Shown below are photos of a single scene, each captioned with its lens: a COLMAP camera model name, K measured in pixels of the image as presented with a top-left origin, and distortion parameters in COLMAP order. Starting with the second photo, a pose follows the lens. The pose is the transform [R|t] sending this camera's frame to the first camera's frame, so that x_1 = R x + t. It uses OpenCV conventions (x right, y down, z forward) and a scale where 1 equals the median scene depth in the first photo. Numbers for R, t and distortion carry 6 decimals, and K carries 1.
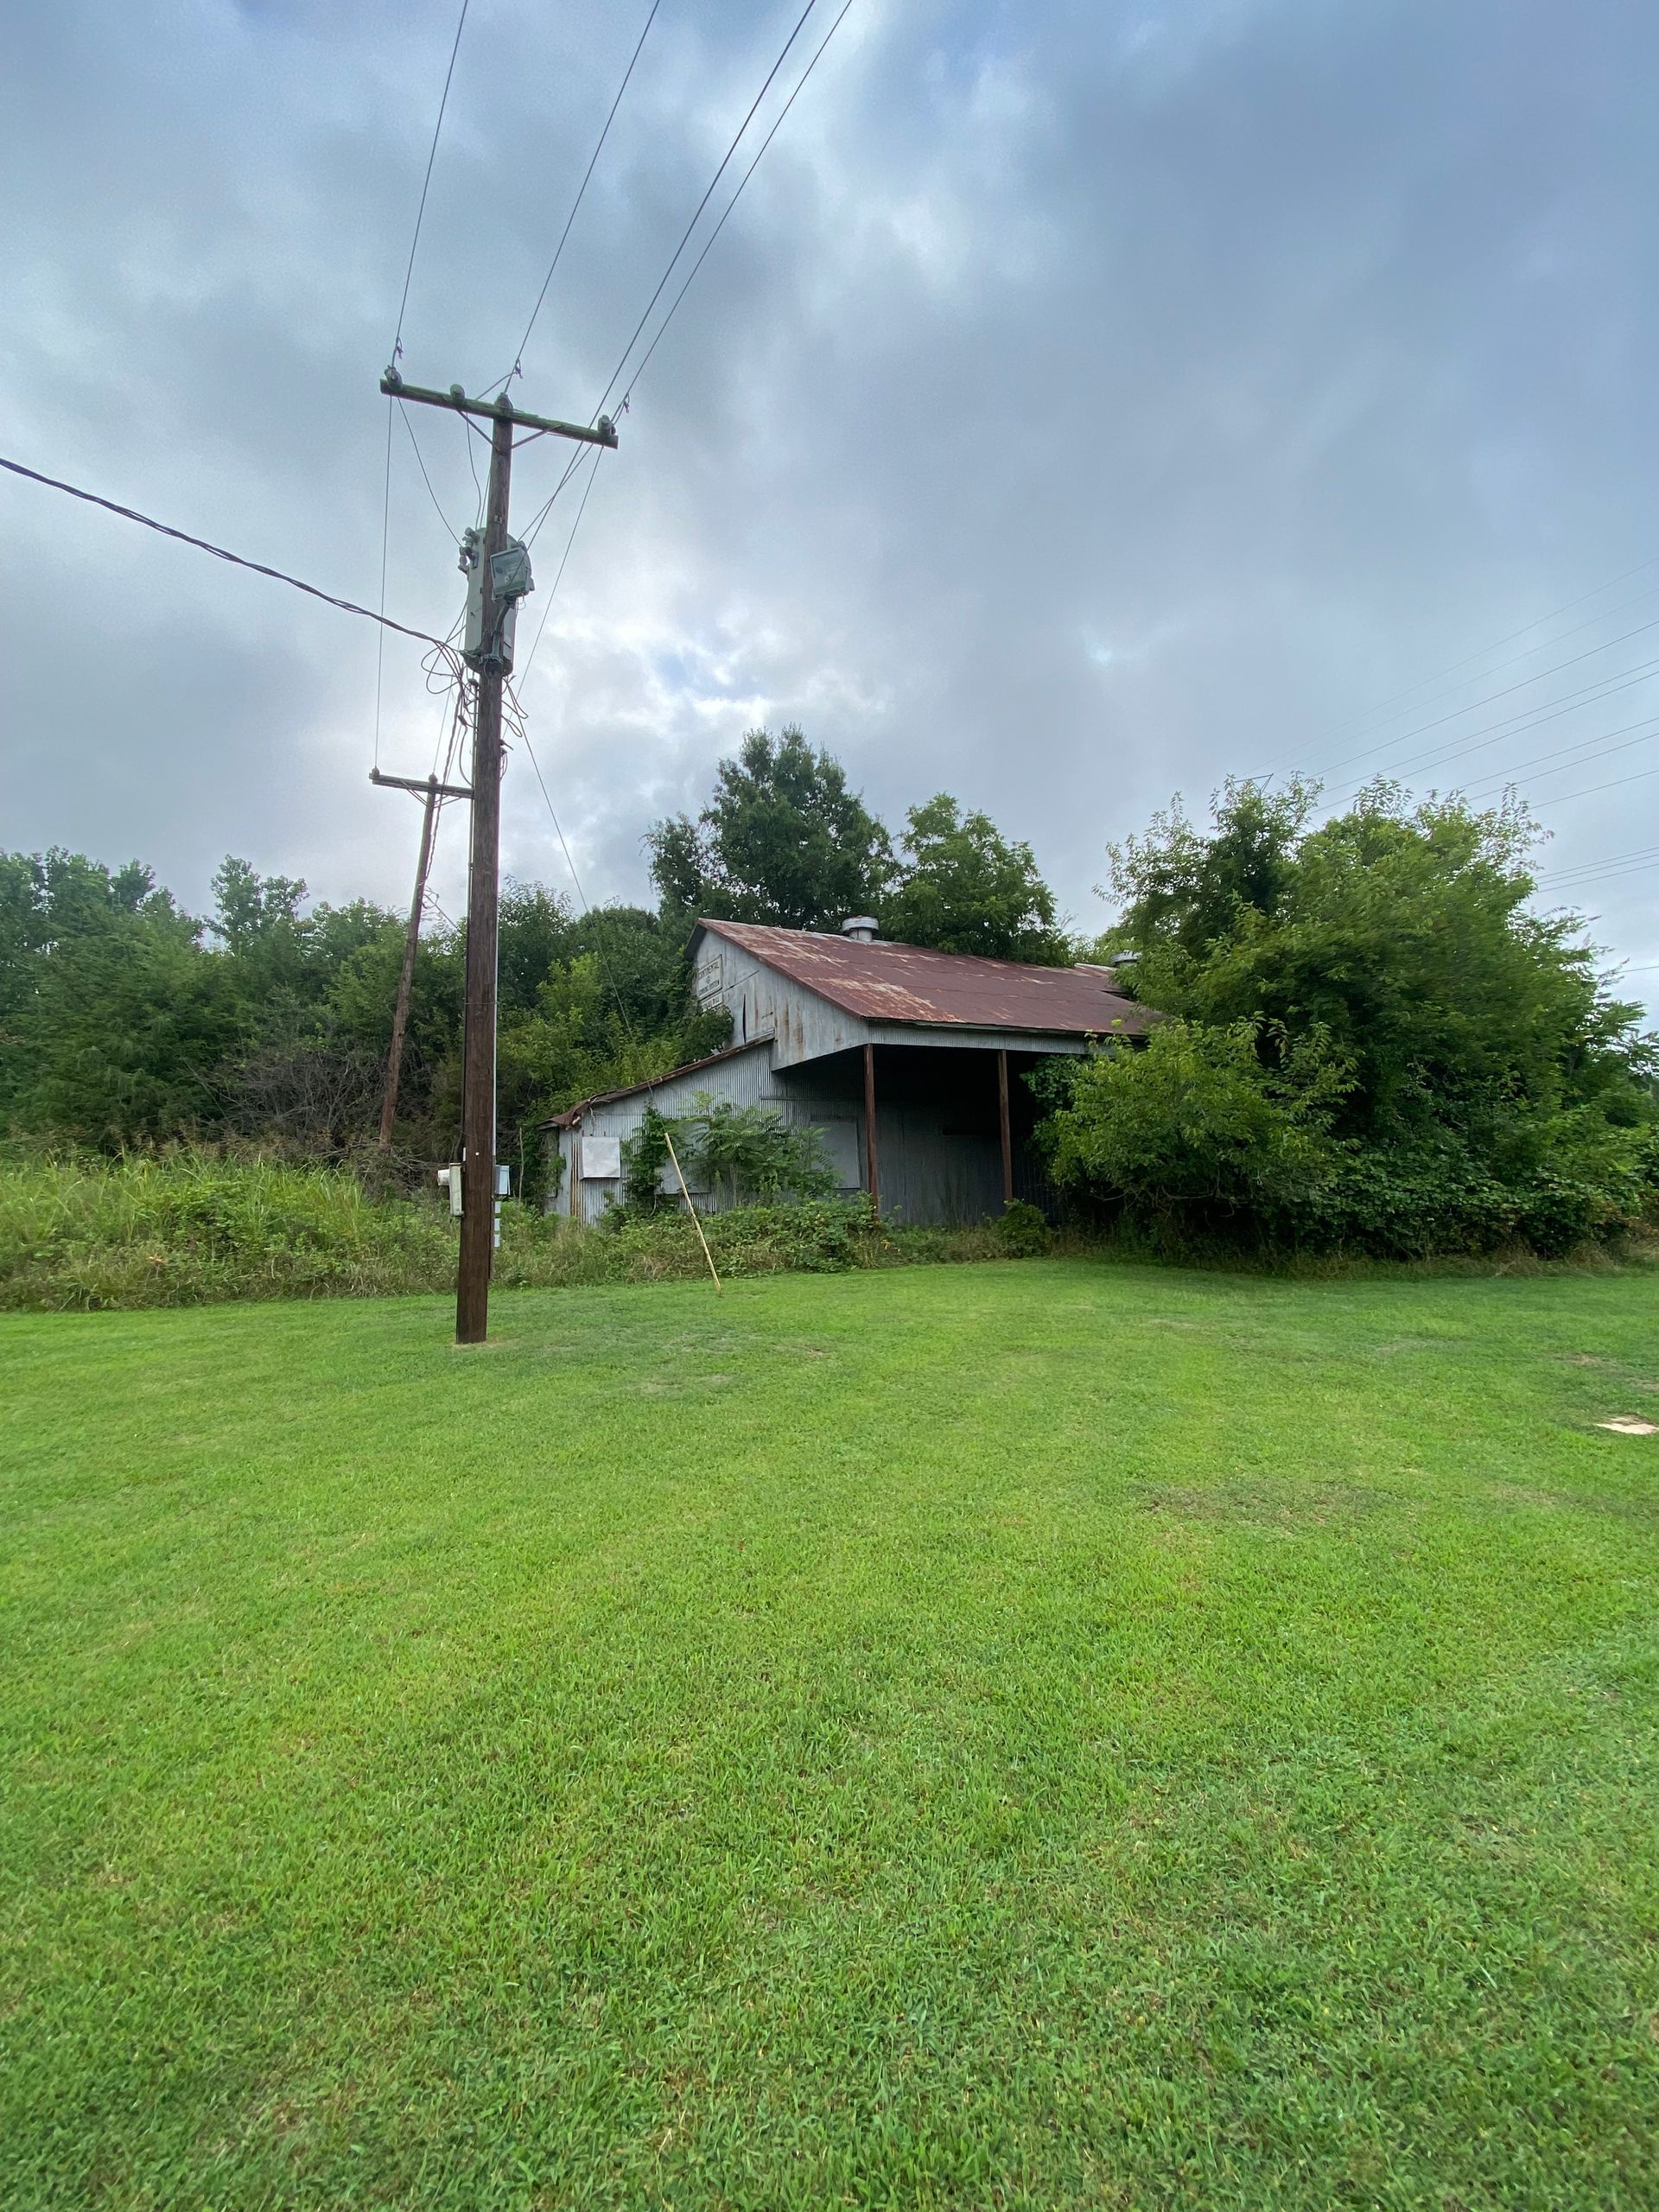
lens RADIAL K [[1003.9, 0, 878.2], [0, 1003.9, 1106.2], [0, 0, 1]] dist [0.066654, -0.009401]
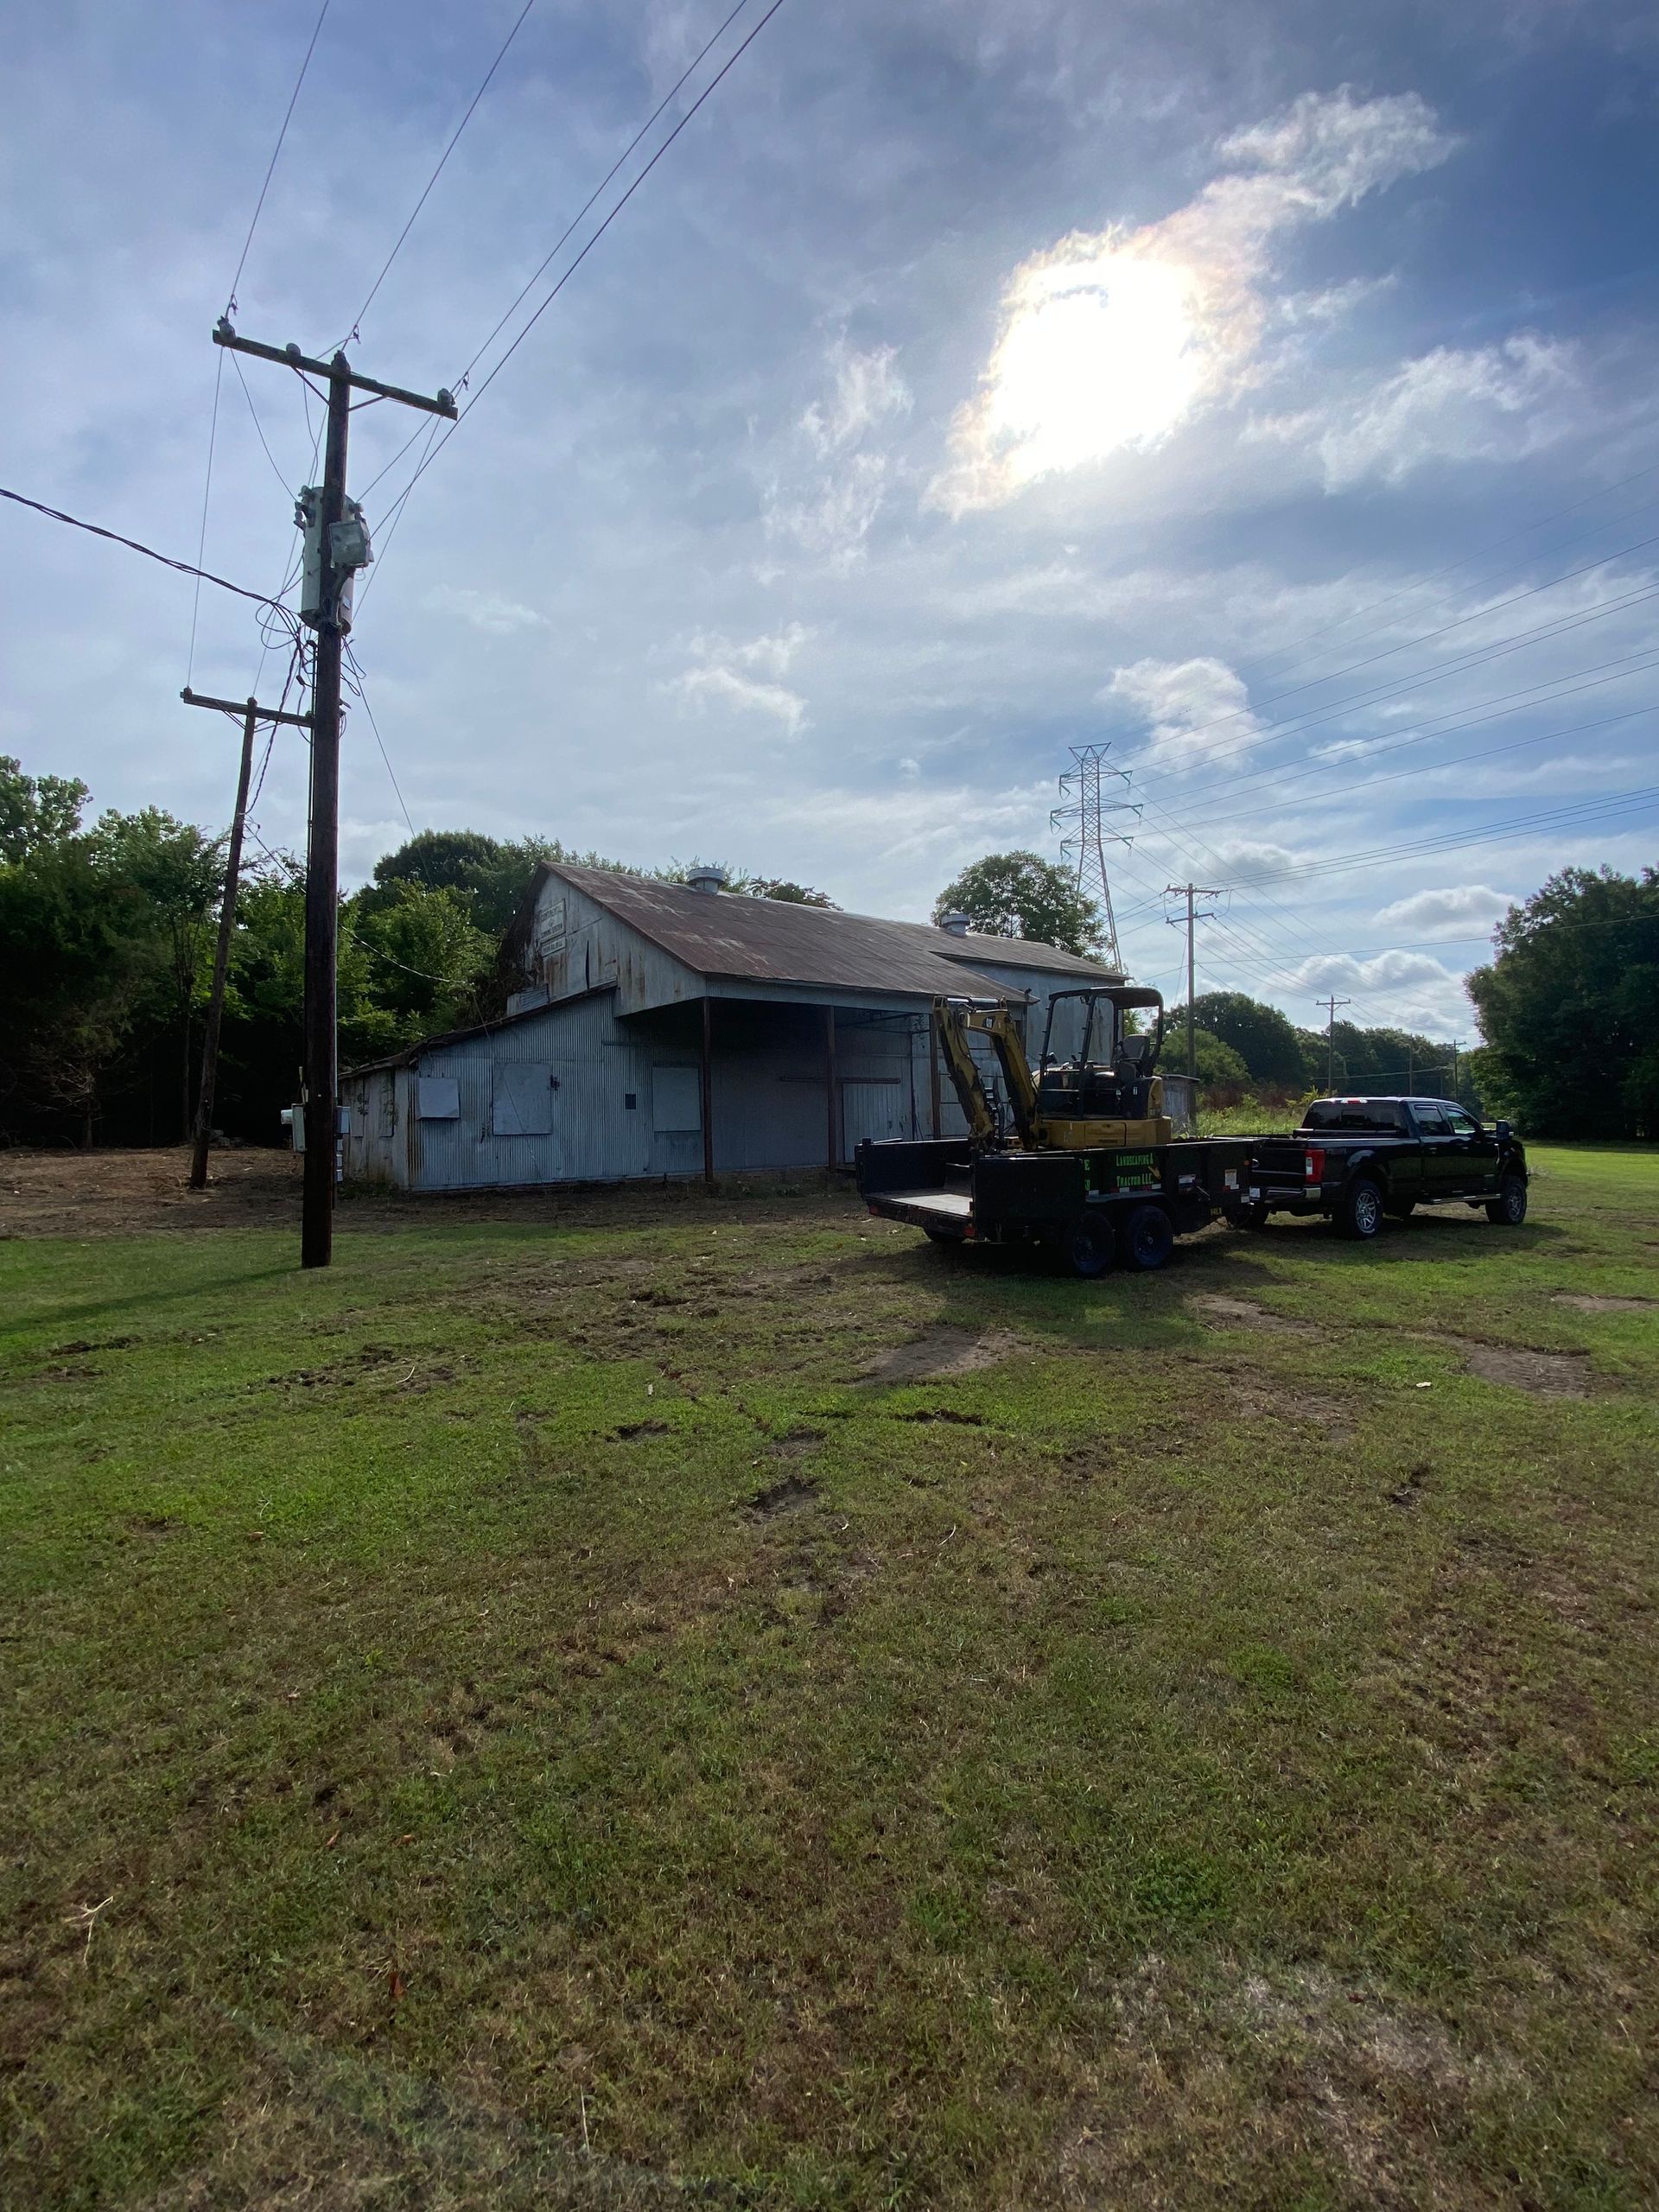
lens RADIAL K [[1078.9, 0, 922.9], [0, 1078.9, 1111.5], [0, 0, 1]] dist [0.048815, -0.025718]
pose [[0.987700, 0.012373, 0.155872, 0.041790], [-0.022128, 0.997892, 0.061006, -0.016037], [-0.154788, -0.063705, 0.985892, -0.185686]]
